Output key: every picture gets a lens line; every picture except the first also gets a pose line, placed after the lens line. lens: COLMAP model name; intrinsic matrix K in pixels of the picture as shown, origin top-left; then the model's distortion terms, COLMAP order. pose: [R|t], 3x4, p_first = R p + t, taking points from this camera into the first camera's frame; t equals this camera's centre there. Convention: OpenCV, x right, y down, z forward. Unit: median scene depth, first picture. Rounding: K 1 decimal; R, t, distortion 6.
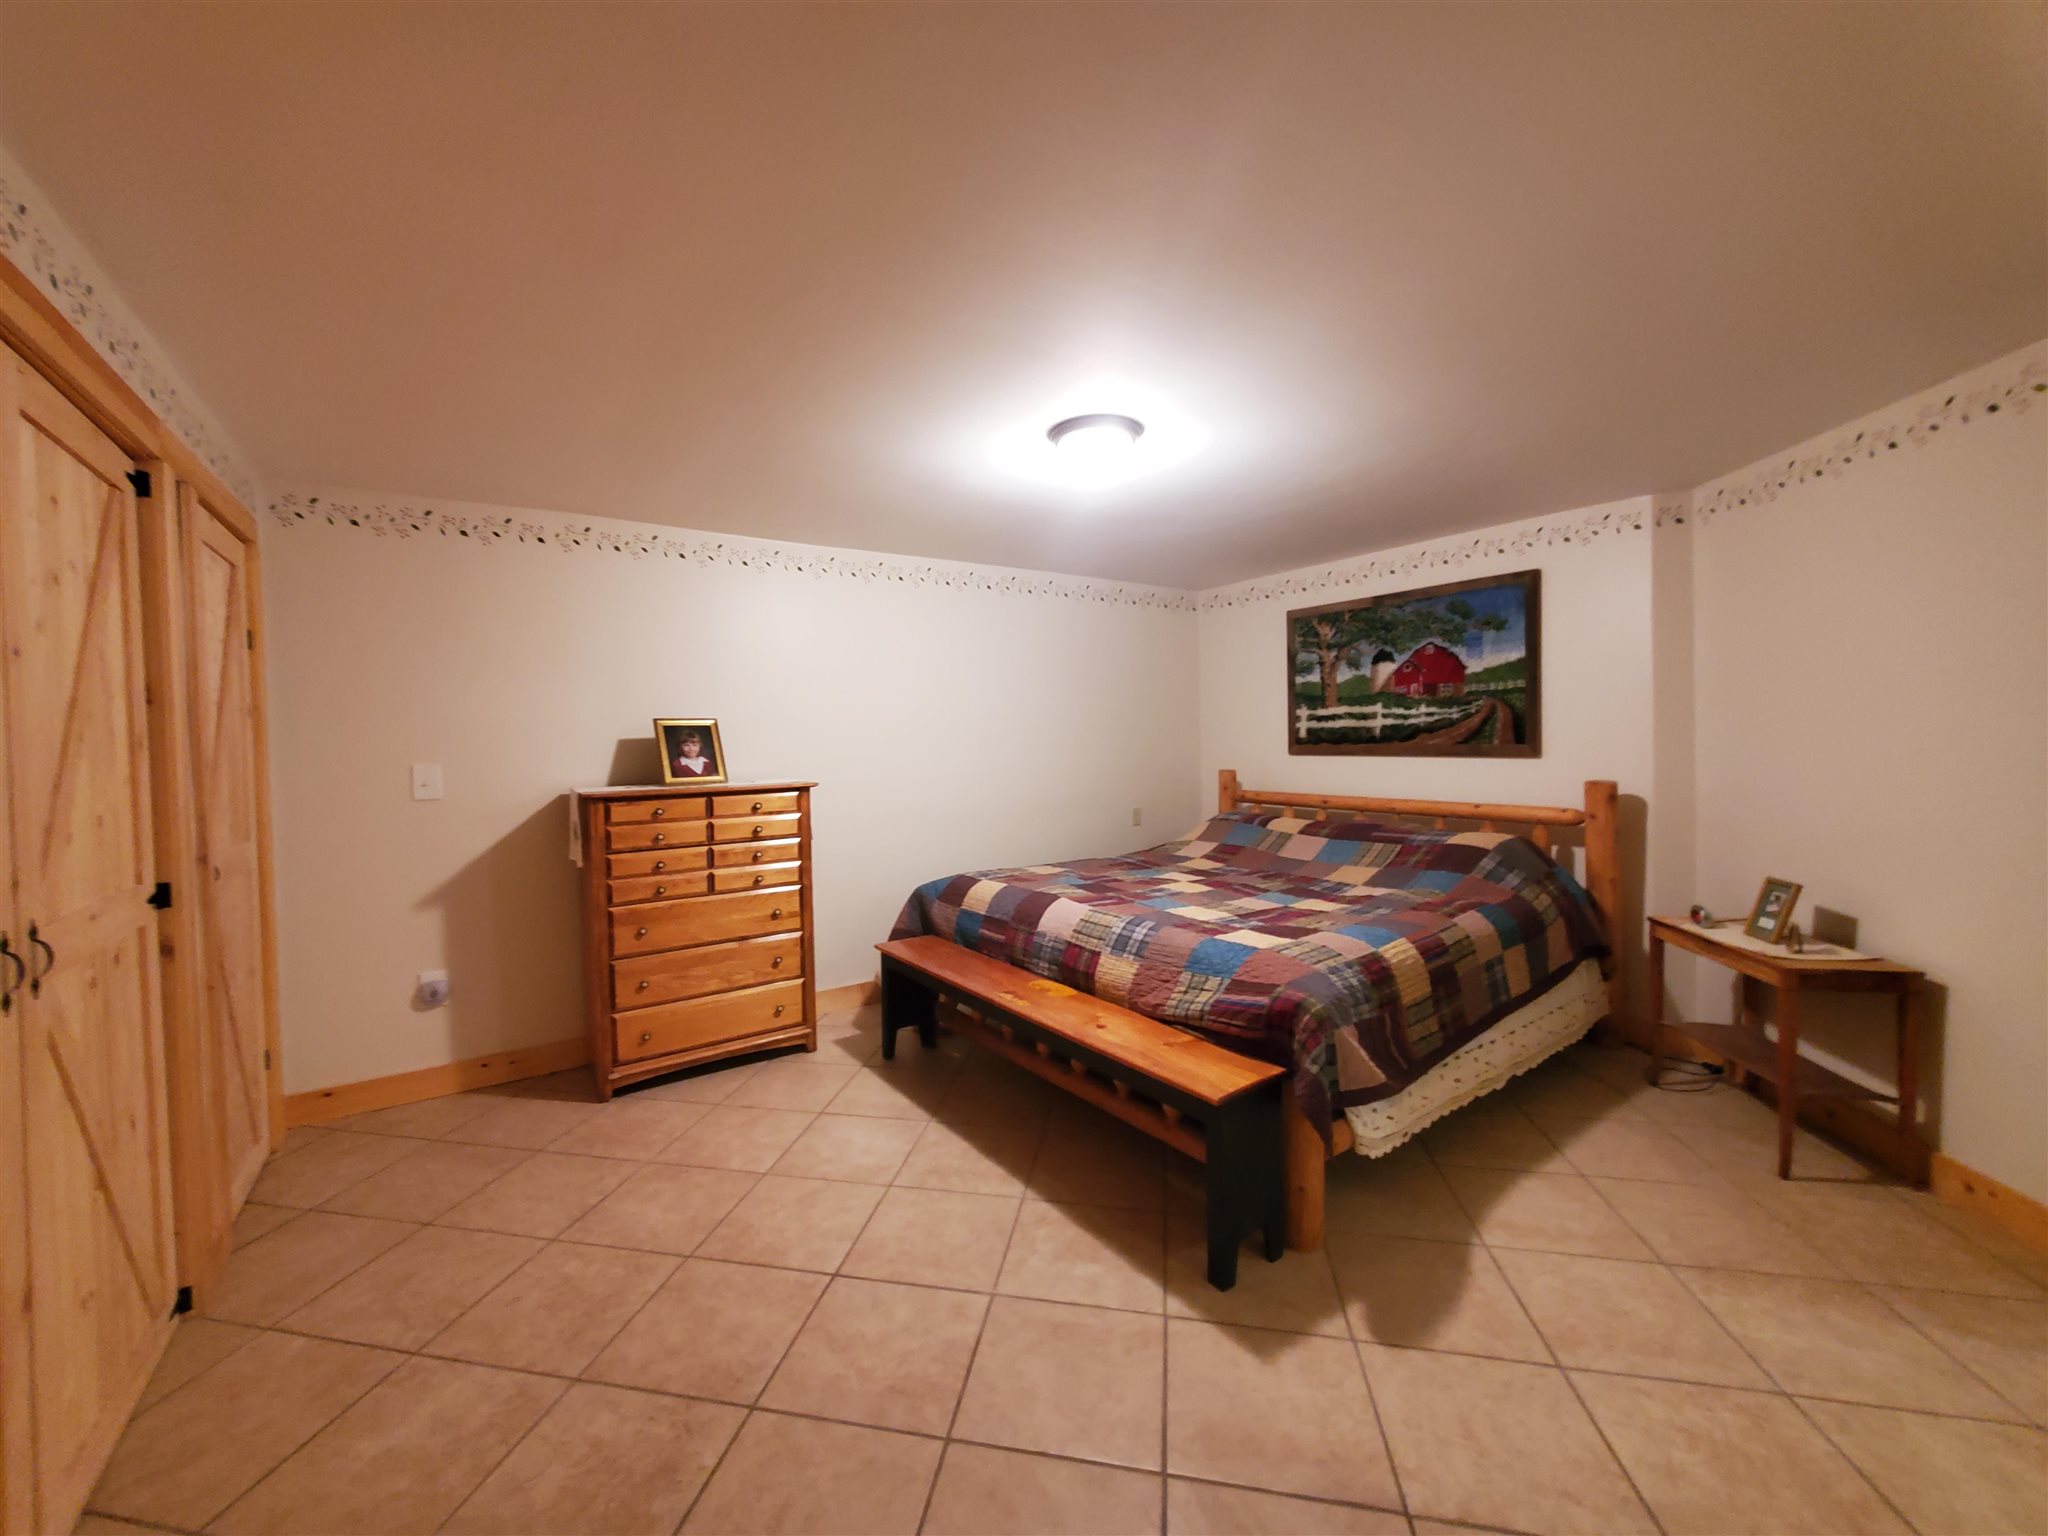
lens RADIAL K [[807.7, 0, 1007.3], [0, 807.7, 761.3], [0, 0, 1]] dist [0.003547, -0.000440]
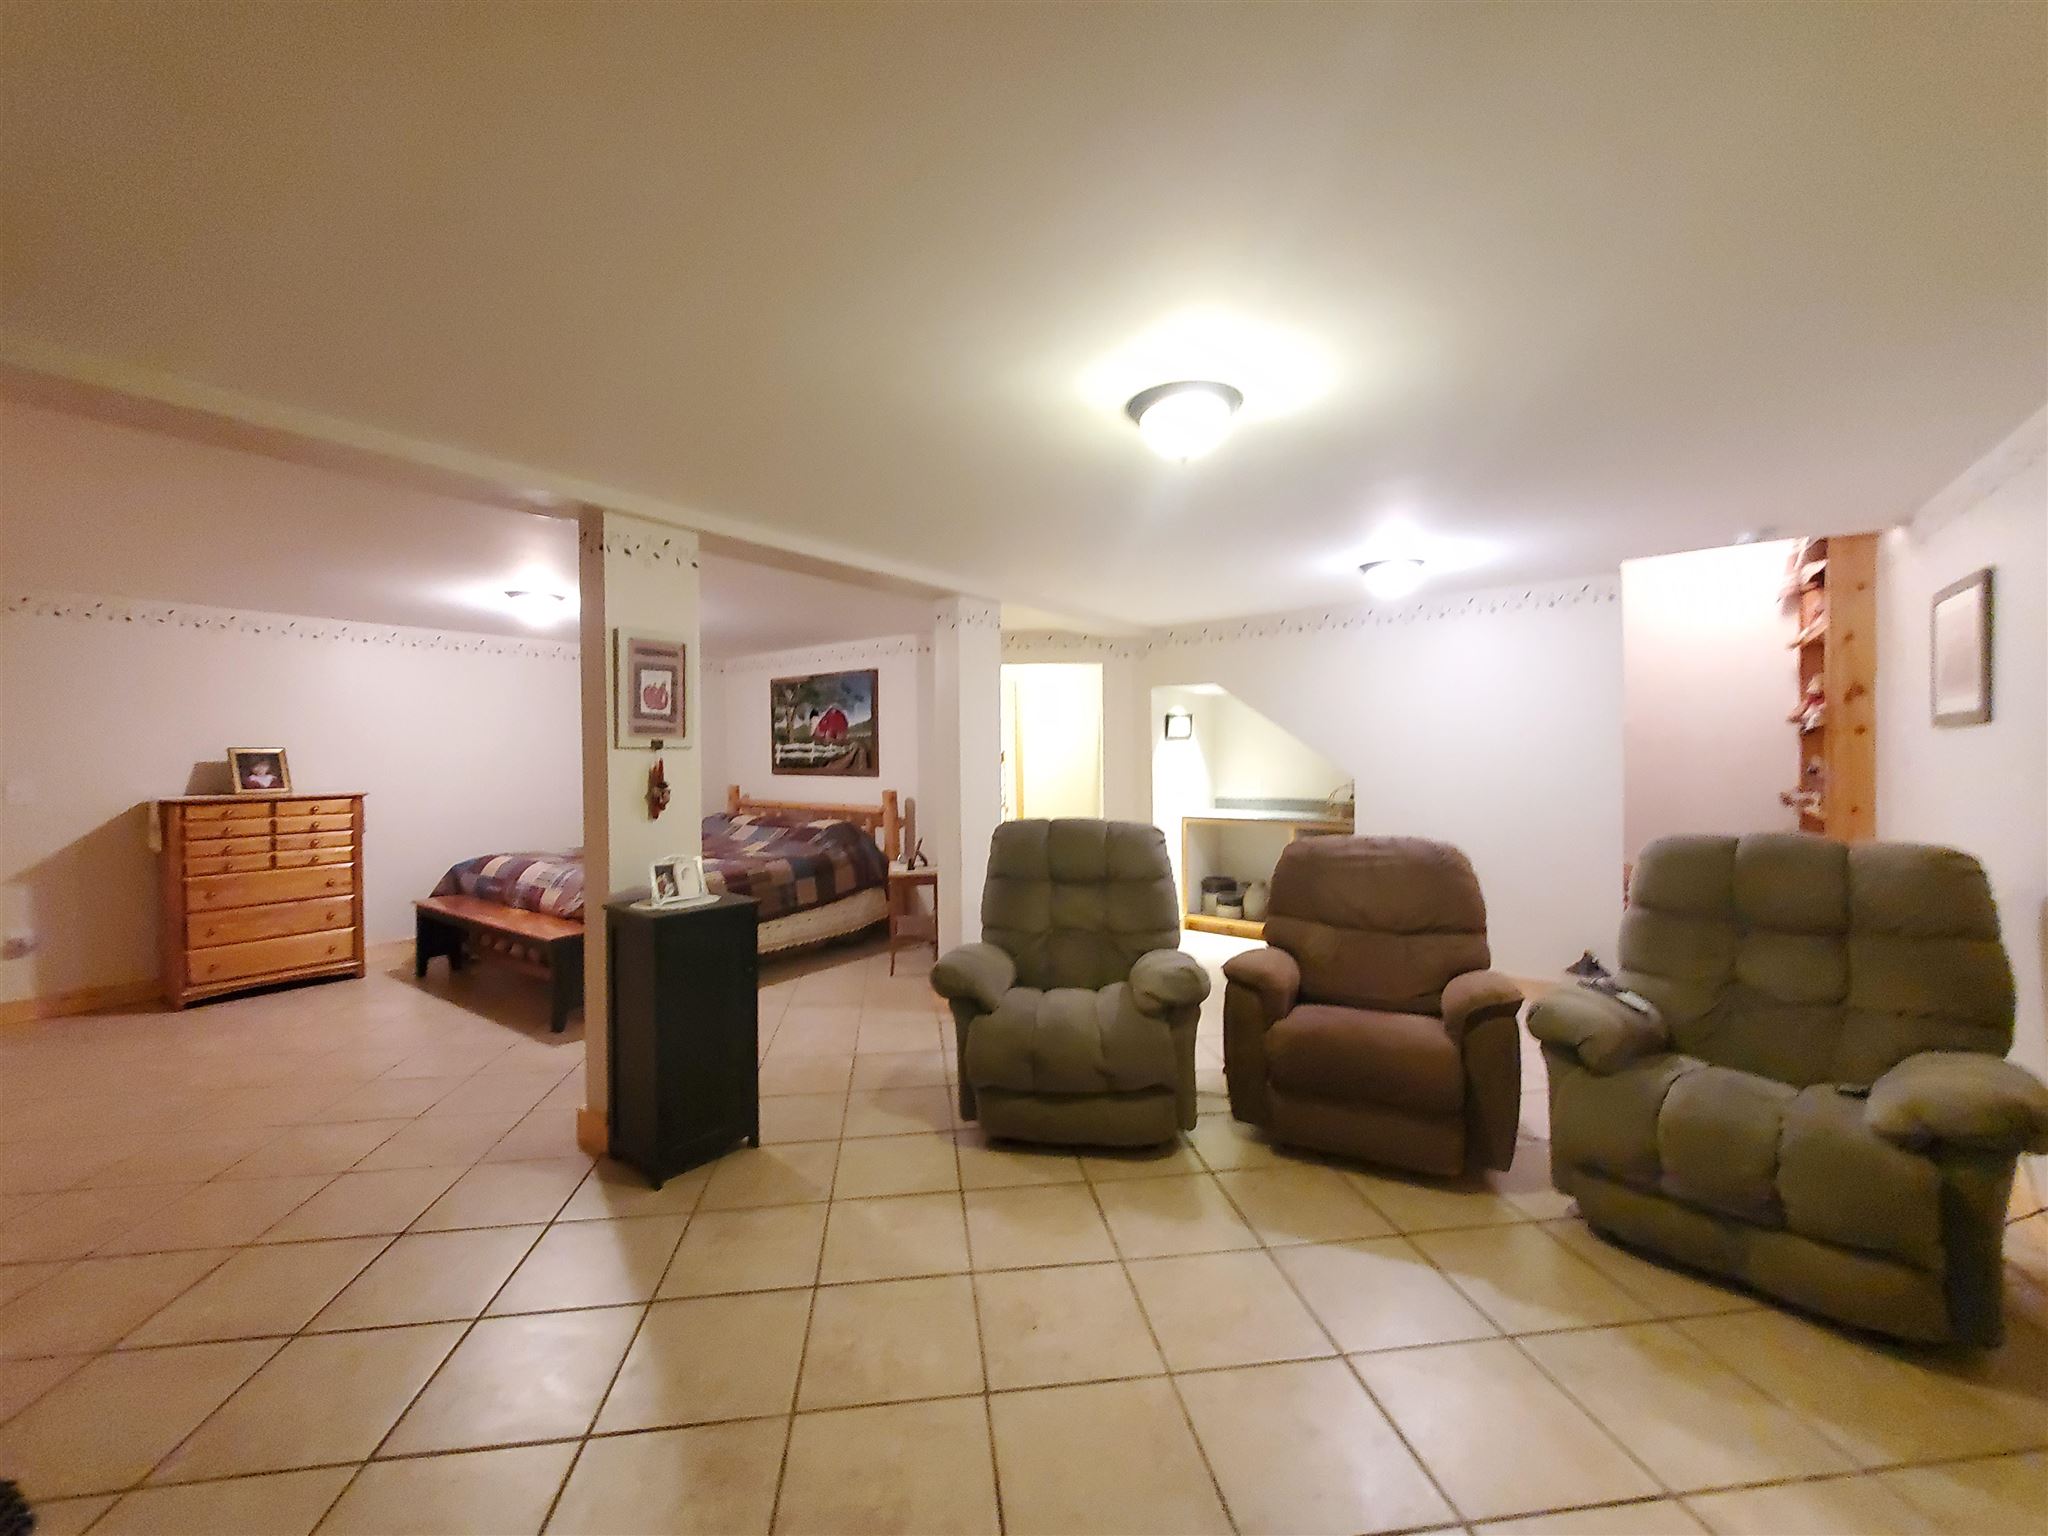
lens RADIAL K [[807.5, 0, 1024.0], [0, 807.5, 768.0], [0, 0, 1]] dist [-0.001467, -0.000752]
pose [[0.945639, 0.005842, 0.325166, 0.418644], [-0.000398, 0.999859, -0.016805, 0.005191], [-0.325218, 0.015762, 0.945508, -0.778771]]
